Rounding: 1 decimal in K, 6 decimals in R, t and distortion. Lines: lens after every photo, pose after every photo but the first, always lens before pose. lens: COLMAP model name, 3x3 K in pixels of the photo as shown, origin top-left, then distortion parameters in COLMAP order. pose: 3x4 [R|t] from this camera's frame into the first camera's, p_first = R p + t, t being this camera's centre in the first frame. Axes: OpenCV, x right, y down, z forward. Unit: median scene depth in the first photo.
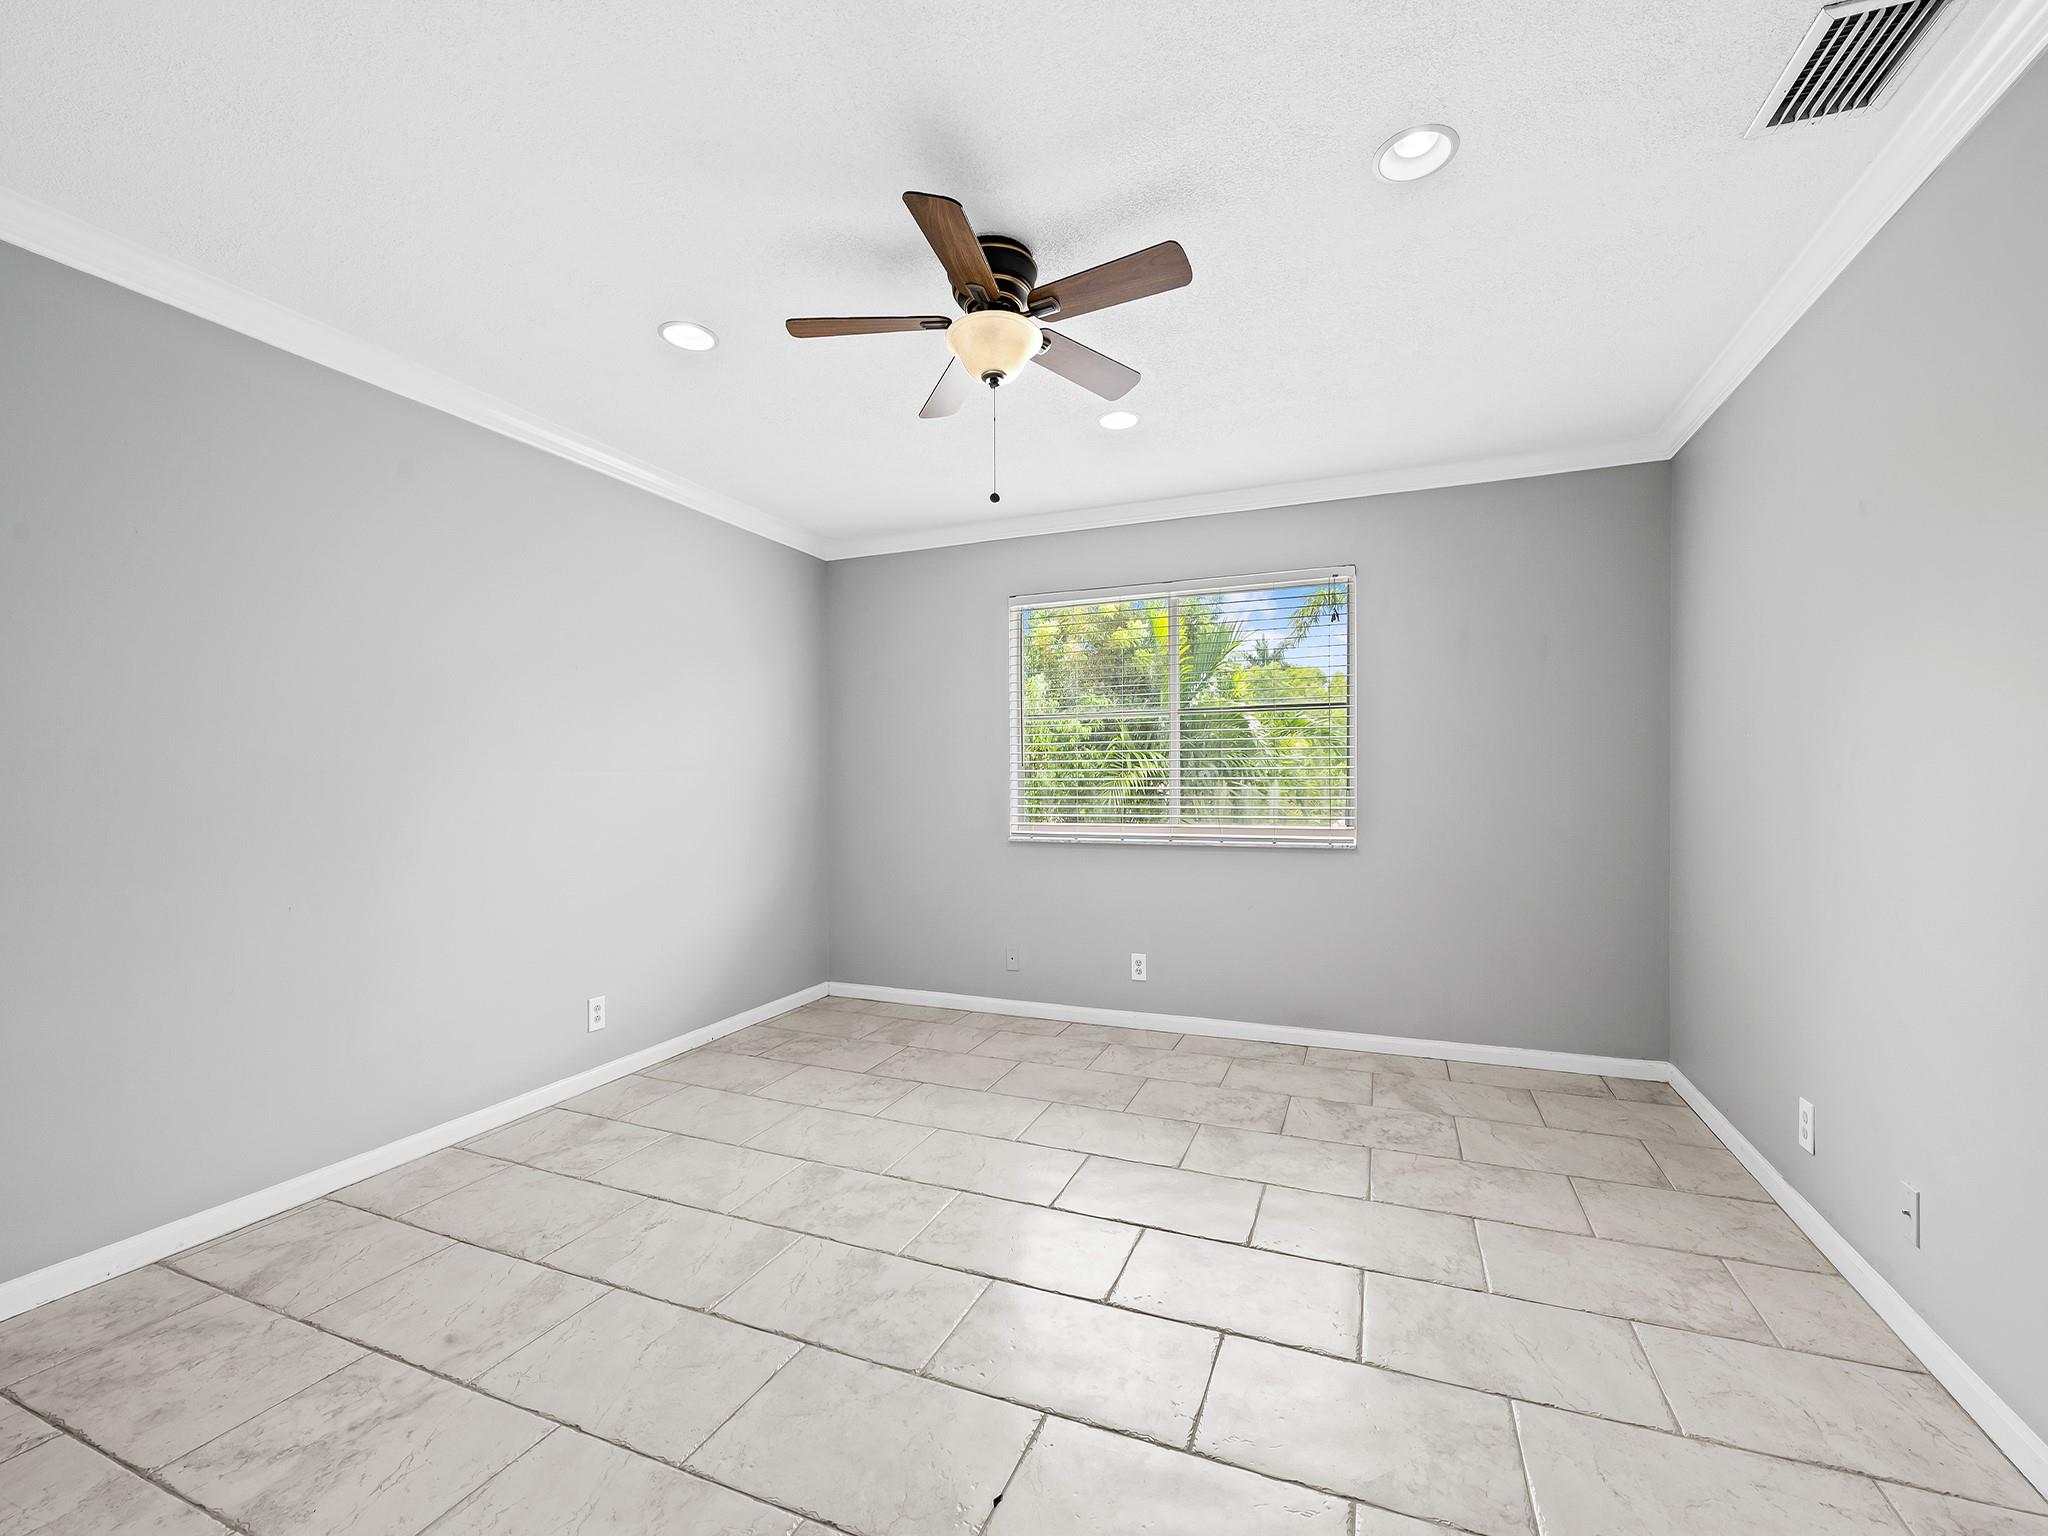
lens RADIAL K [[858.7, 0, 1025.4], [0, 858.7, 774.5], [0, 0, 1]] dist [-0.004173, -0.000247]
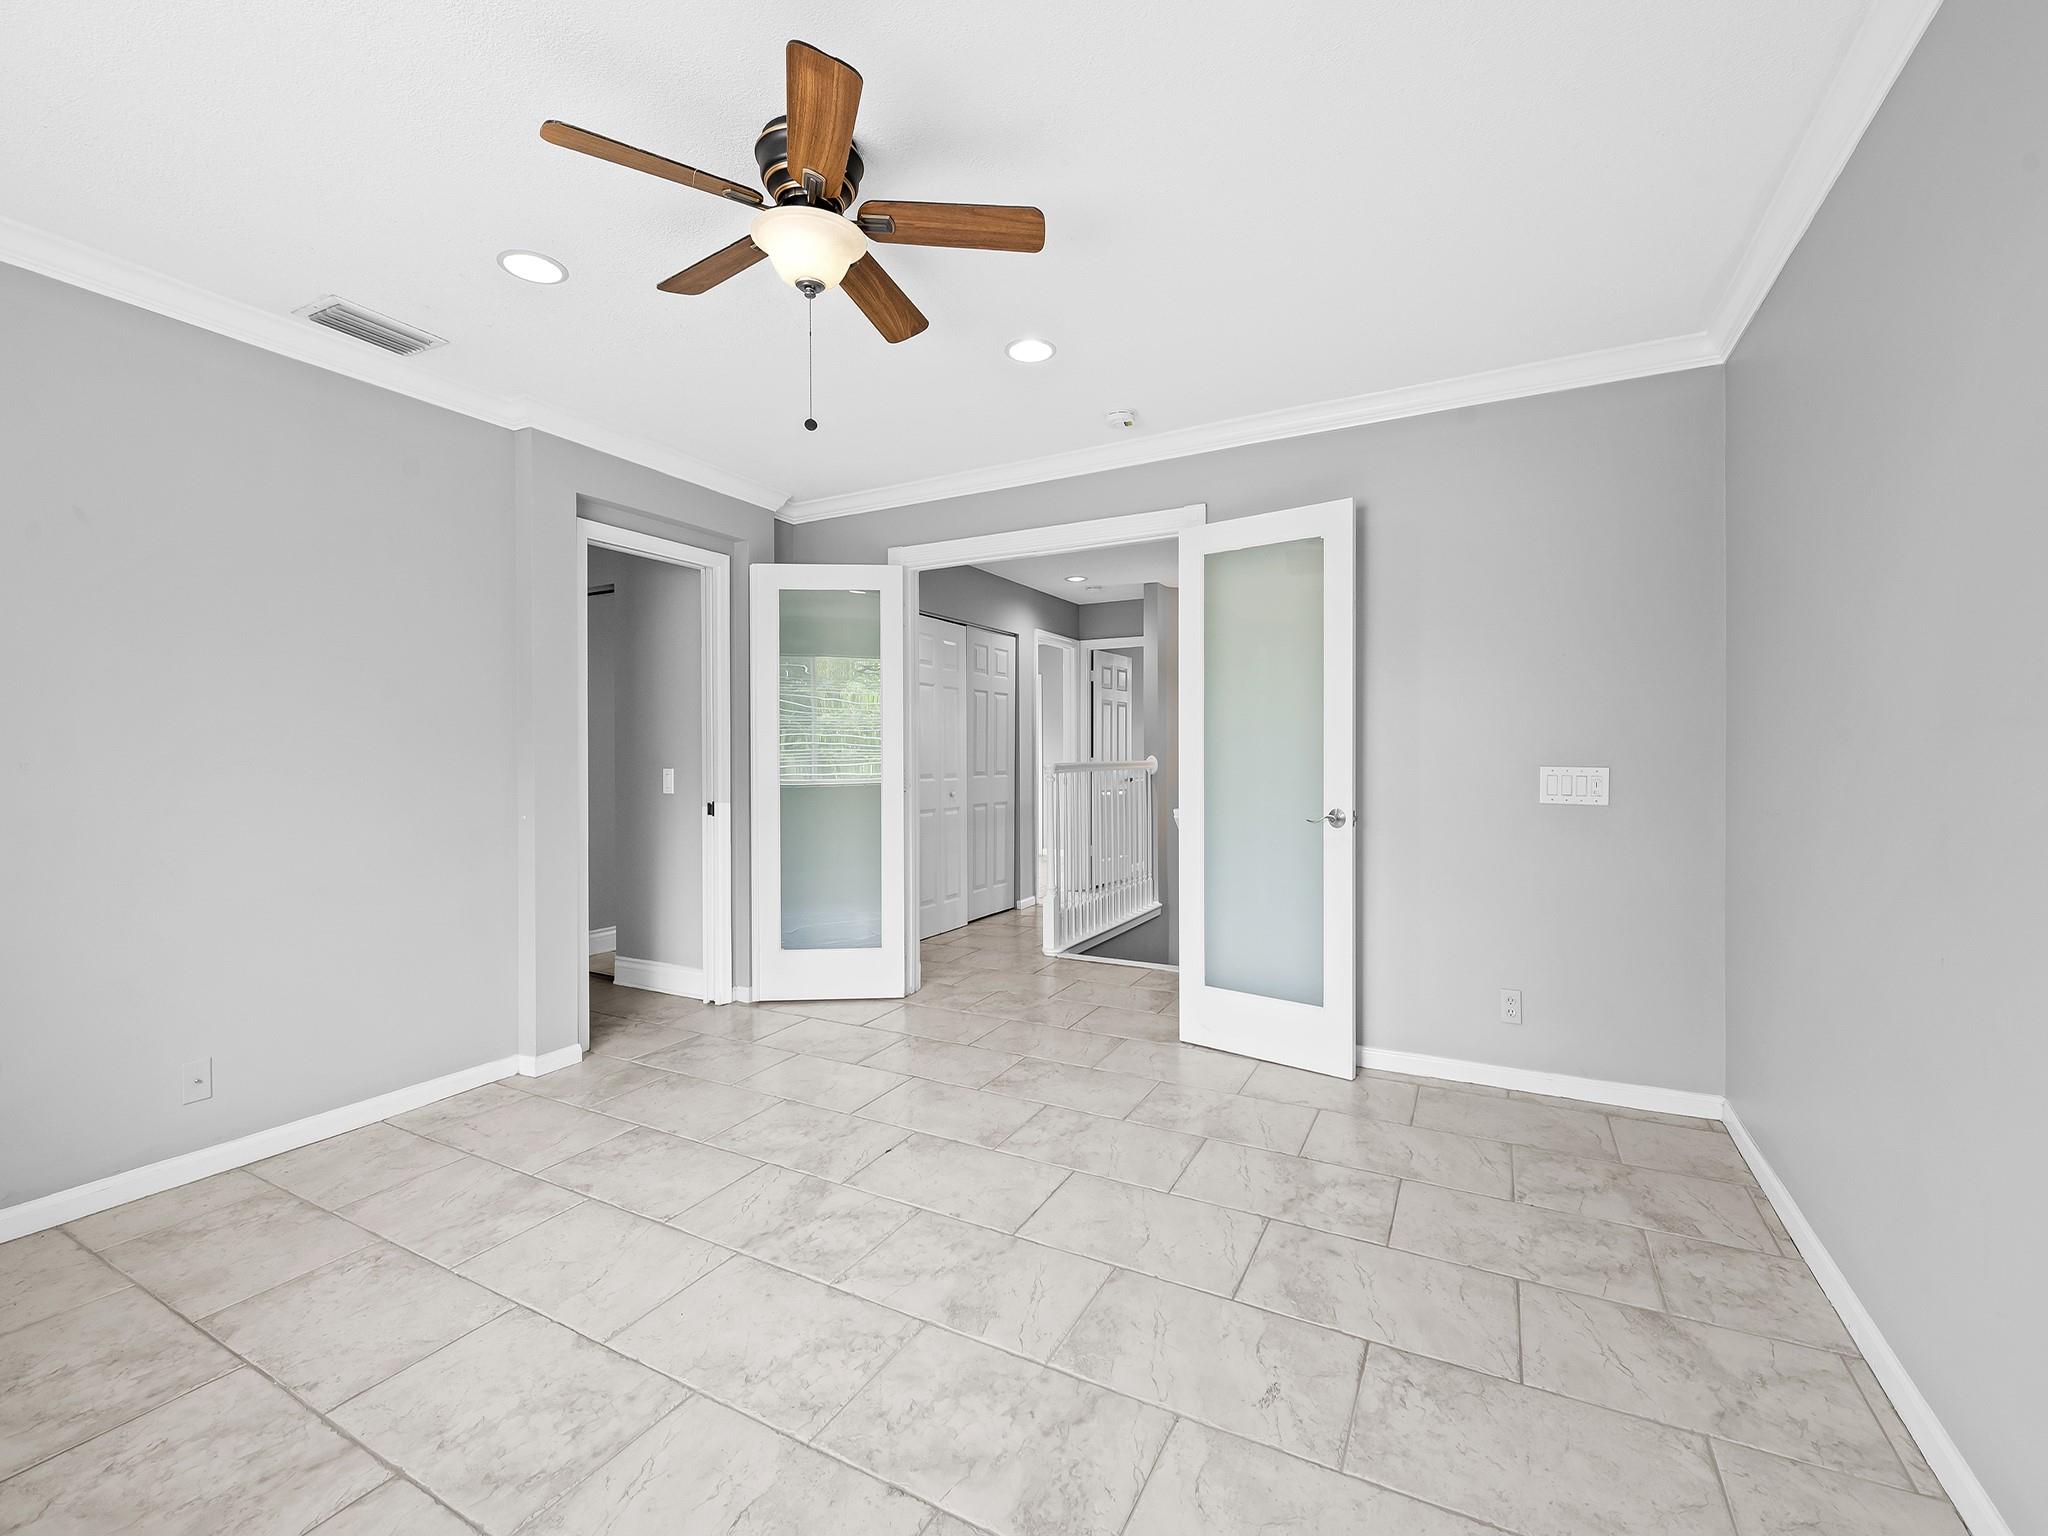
lens RADIAL K [[858.7, 0, 1021.0], [0, 858.7, 764.8], [0, 0, 1]] dist [-0.004173, -0.000247]
pose [[-0.994582, 0.008854, 0.103576, -0.367784], [0.009319, 0.999949, 0.004006, 0.019389], [-0.103536, 0.004949, -0.994613, 2.020055]]
